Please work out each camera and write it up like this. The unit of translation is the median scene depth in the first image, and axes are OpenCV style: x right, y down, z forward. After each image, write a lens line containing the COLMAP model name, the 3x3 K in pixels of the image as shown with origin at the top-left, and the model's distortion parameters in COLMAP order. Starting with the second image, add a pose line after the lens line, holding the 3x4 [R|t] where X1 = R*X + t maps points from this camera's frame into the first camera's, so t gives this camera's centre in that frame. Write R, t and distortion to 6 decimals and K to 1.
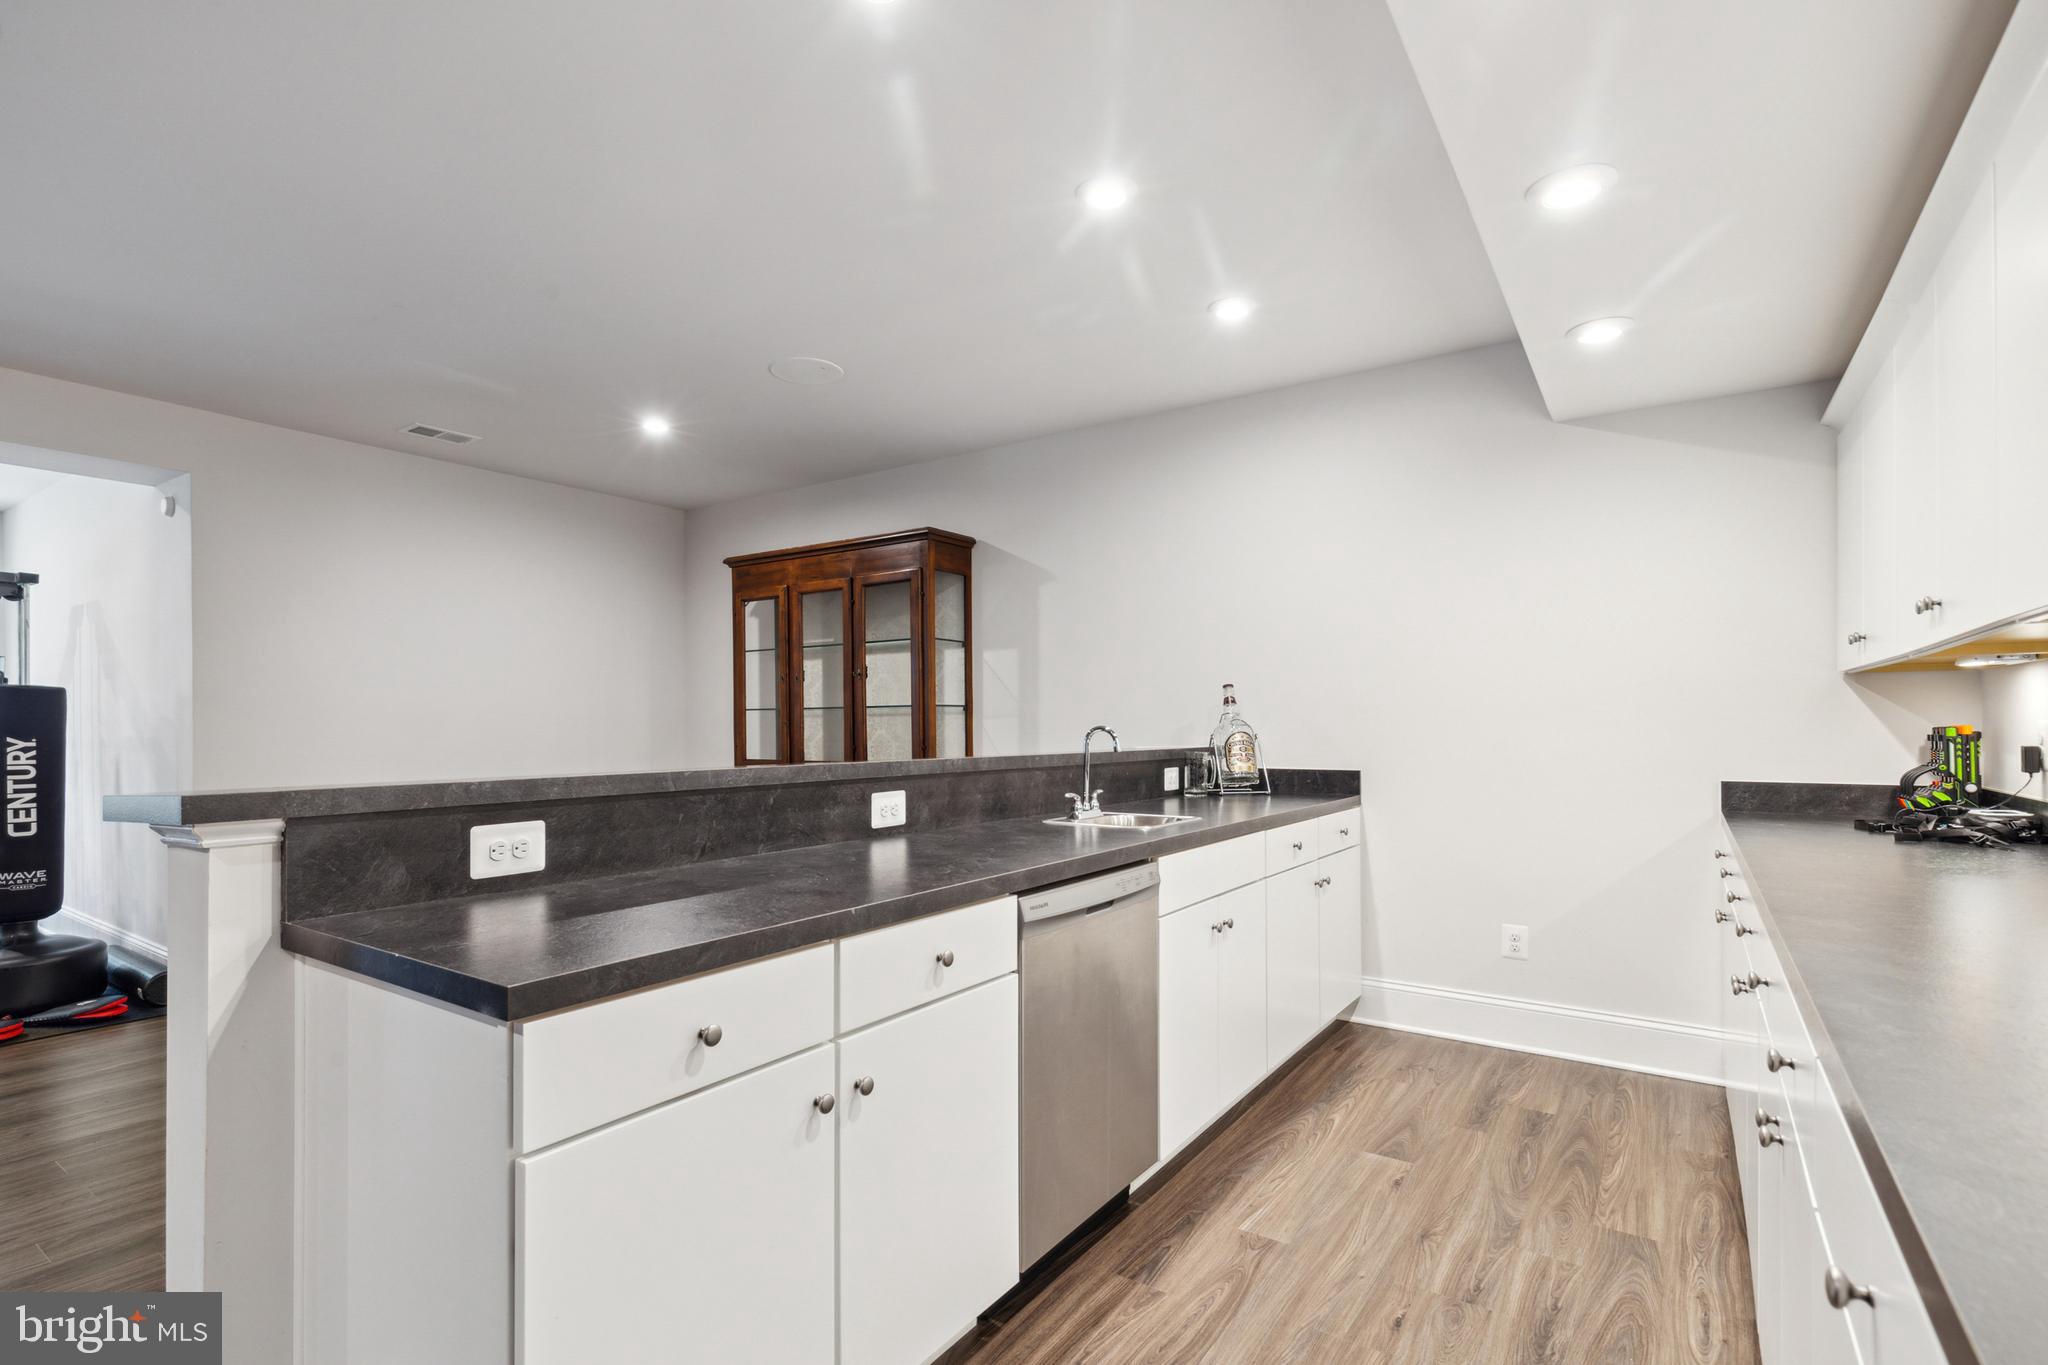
lens RADIAL K [[954.9, 0, 1026.2], [0, 954.9, 716.0], [0, 0, 1]] dist [0.007026, -0.000737]
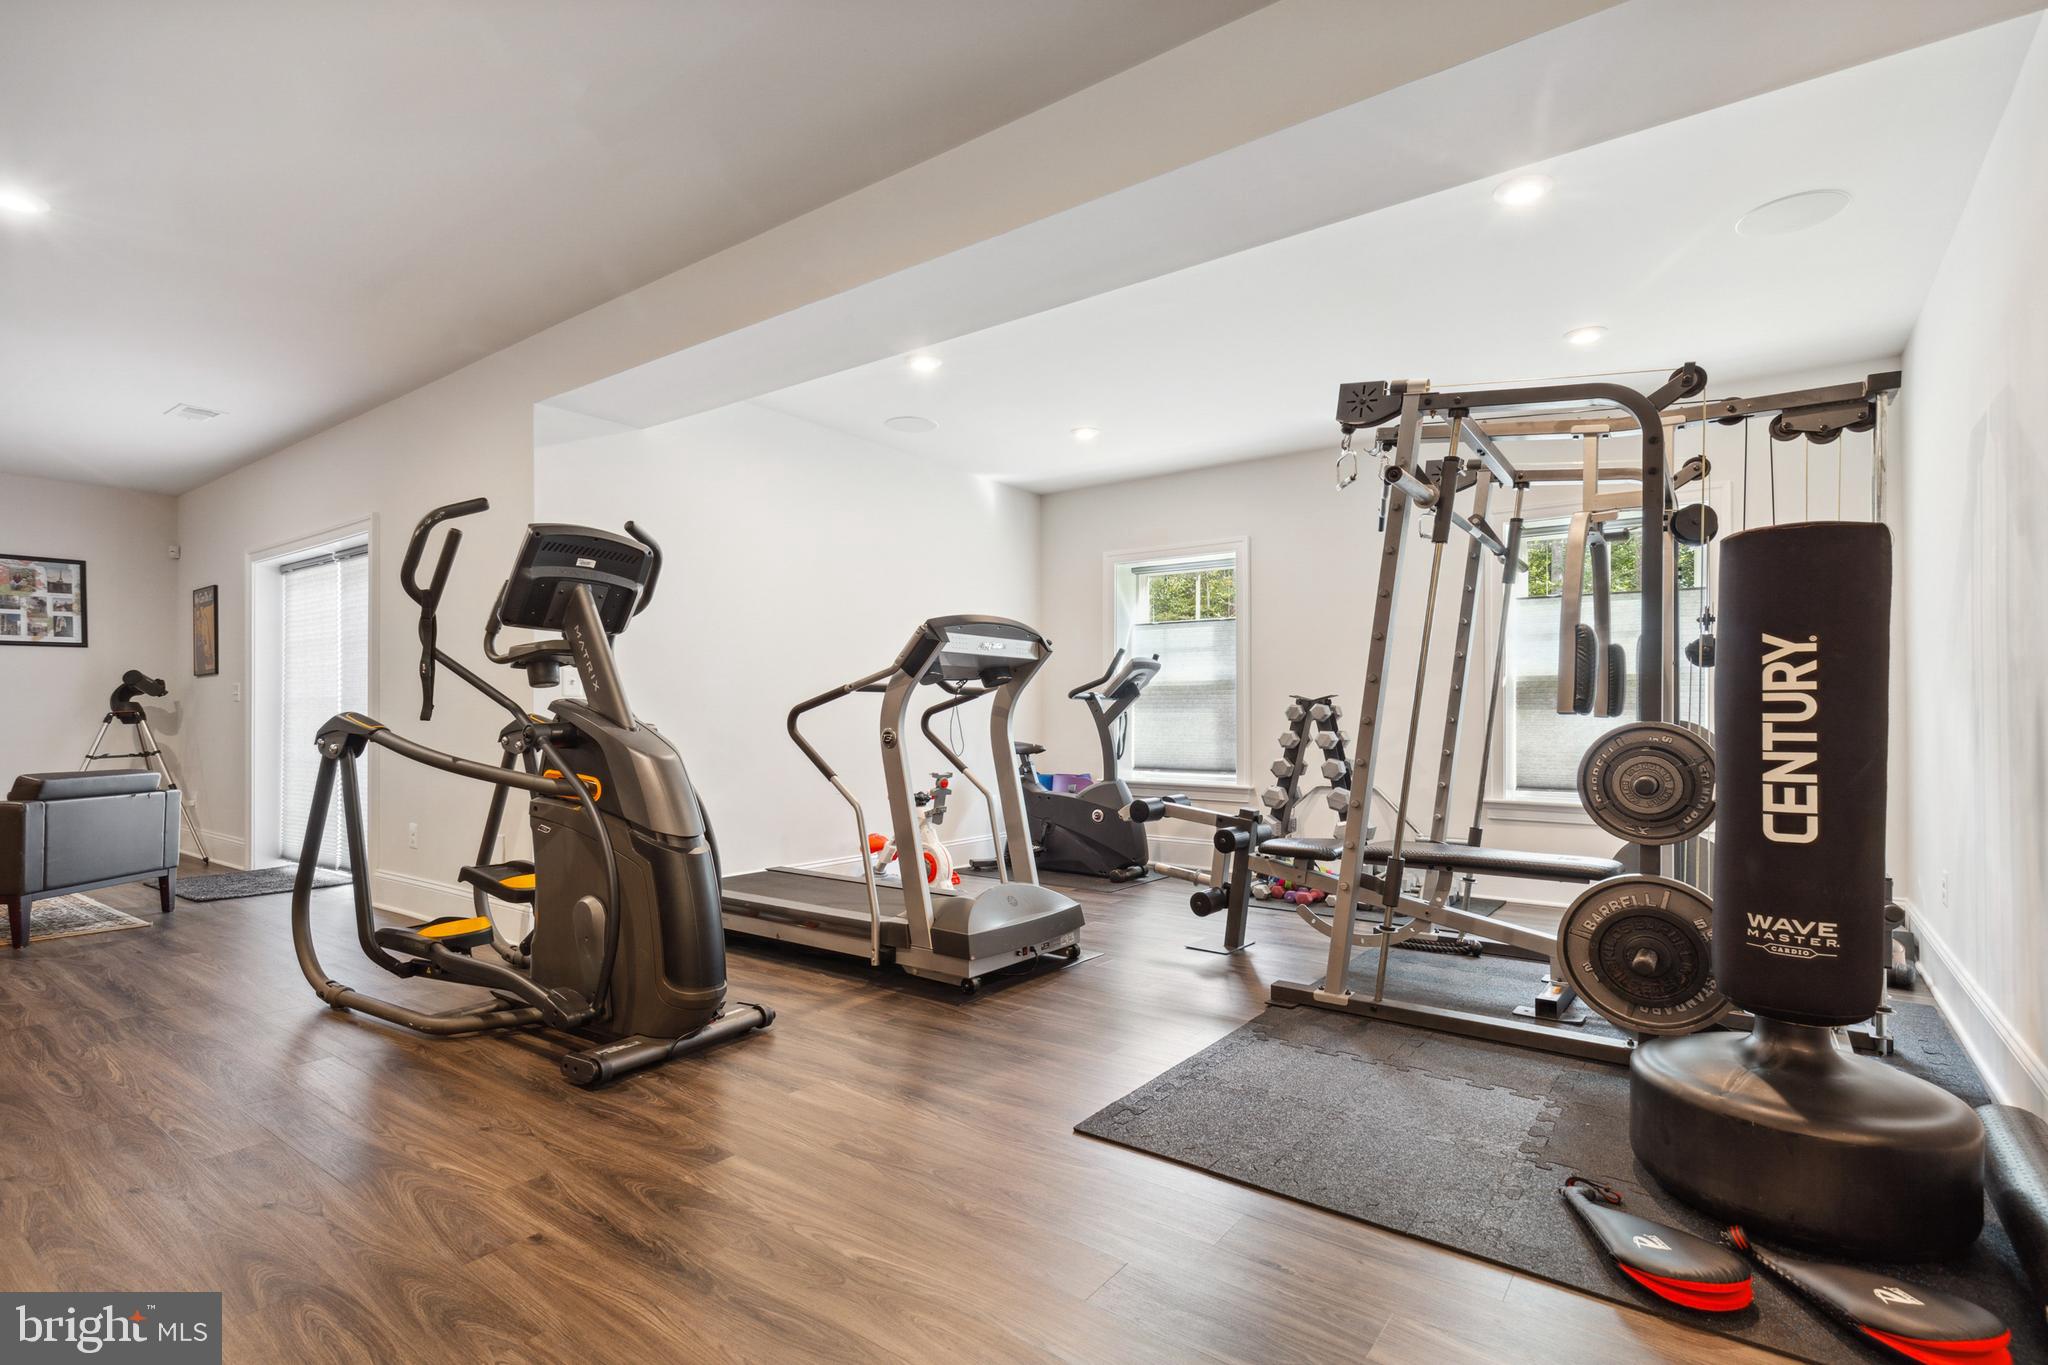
lens RADIAL K [[937.9, 0, 1026.5], [0, 937.9, 694.0], [0, 0, 1]] dist [0.003989, 0.000828]
pose [[-0.057268, -0.006432, -0.998338, -0.562356], [0.009040, 0.999935, -0.006961, 0.052150], [0.998318, -0.009423, -0.057206, 0.652417]]
